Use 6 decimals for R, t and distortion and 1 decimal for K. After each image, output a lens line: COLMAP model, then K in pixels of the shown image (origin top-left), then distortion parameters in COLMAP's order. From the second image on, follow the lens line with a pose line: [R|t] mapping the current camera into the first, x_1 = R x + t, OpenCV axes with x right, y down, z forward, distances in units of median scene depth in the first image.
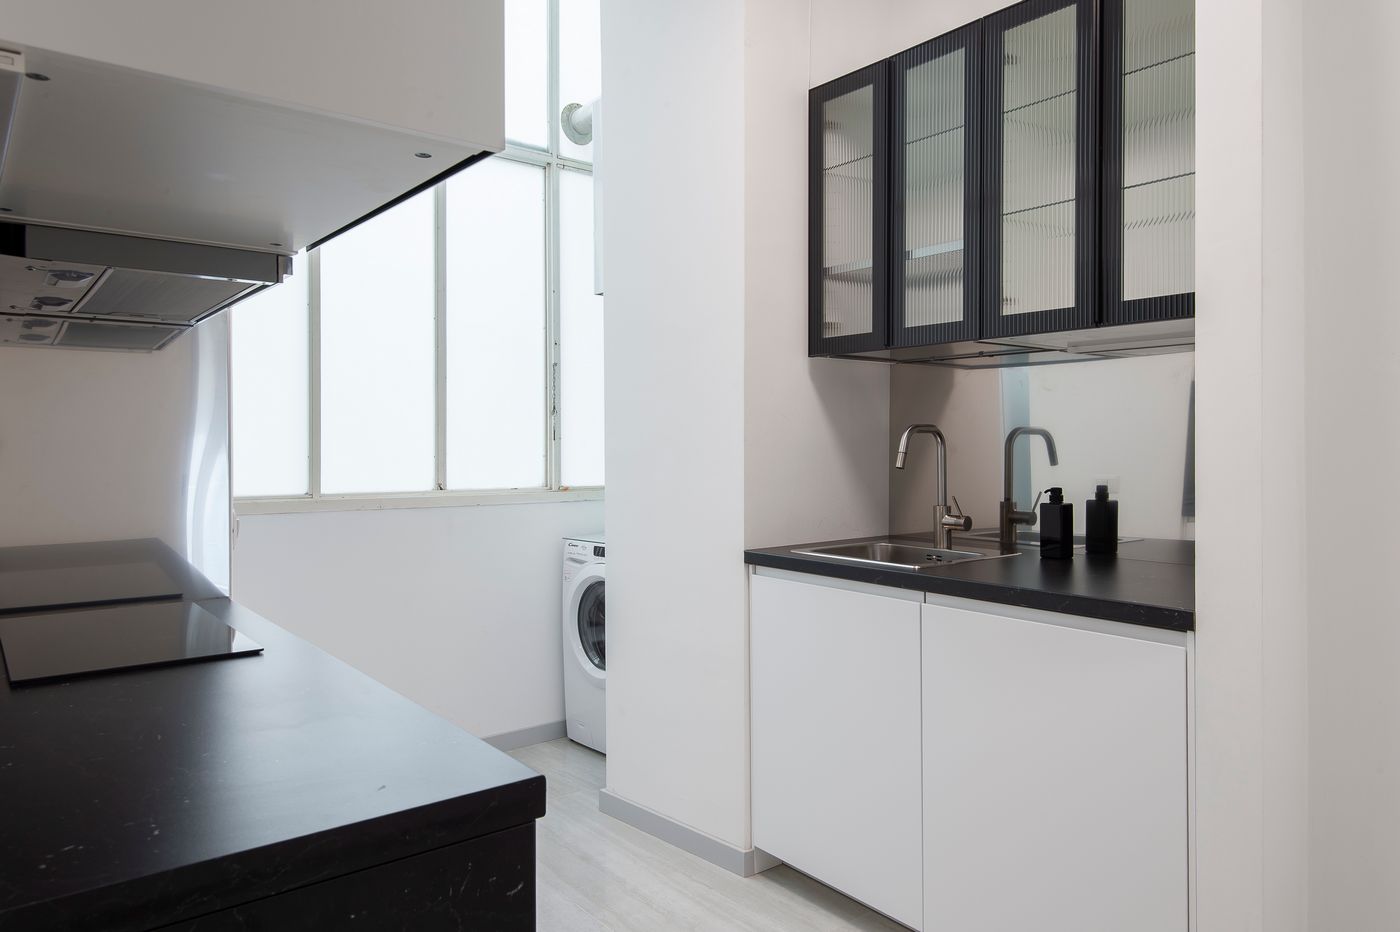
lens RADIAL K [[918.3, 0, 715.1], [0, 918.3, 442.3], [0, 0, 1]] dist [0.030120, -0.000081]
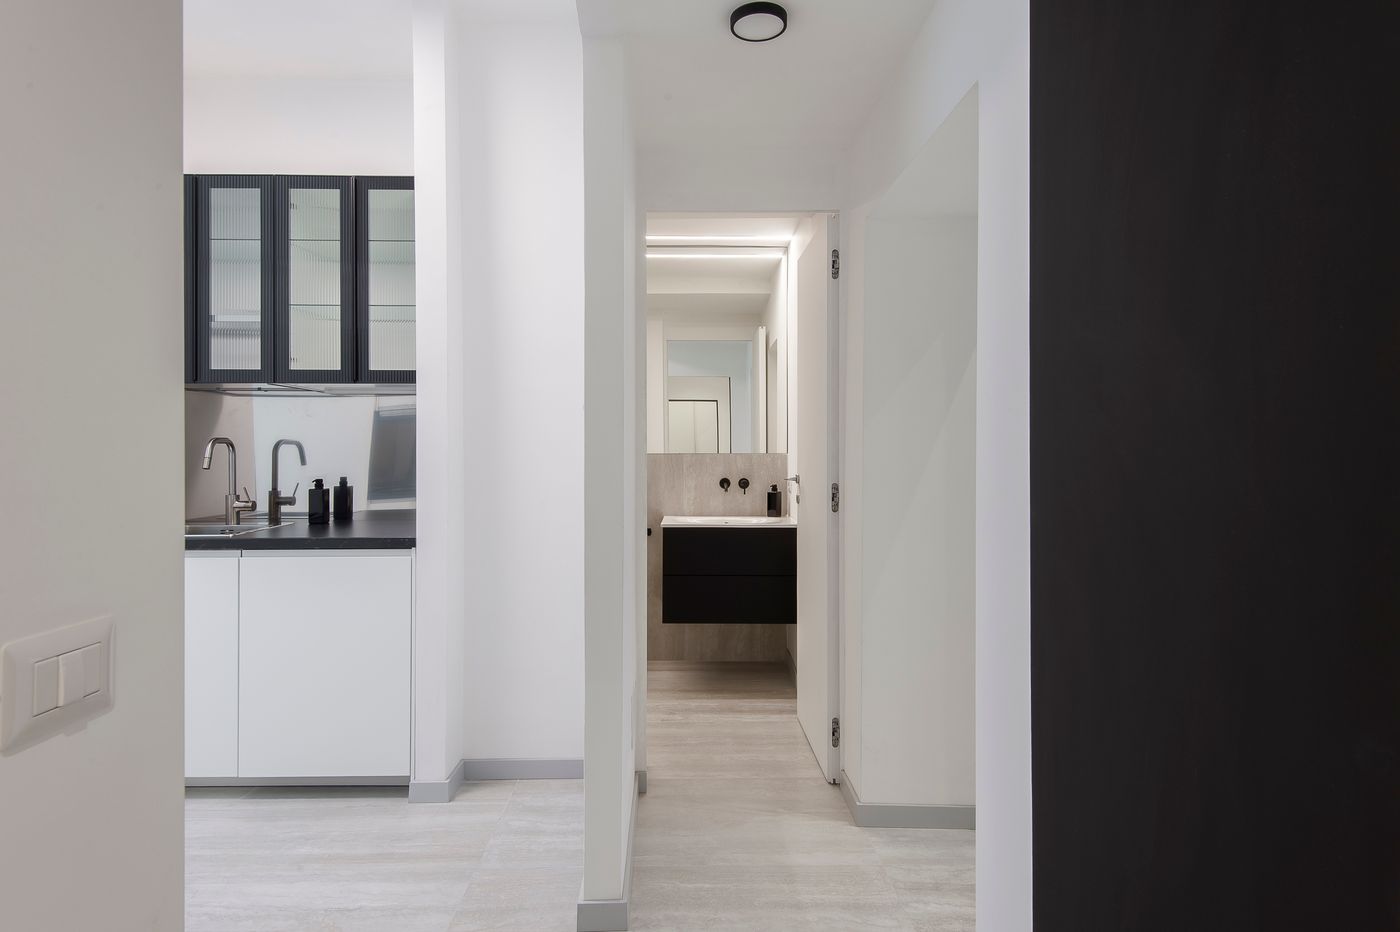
lens RADIAL K [[777.2, 0, 694.2], [0, 777.2, 449.8], [0, 0, 1]] dist [0.061333, -0.040842]
pose [[0.617889, -0.002528, 0.786261, -0.272688], [-0.000744, 0.999993, 0.003801, -0.005774], [-0.786265, -0.002933, 0.617883, -0.313739]]
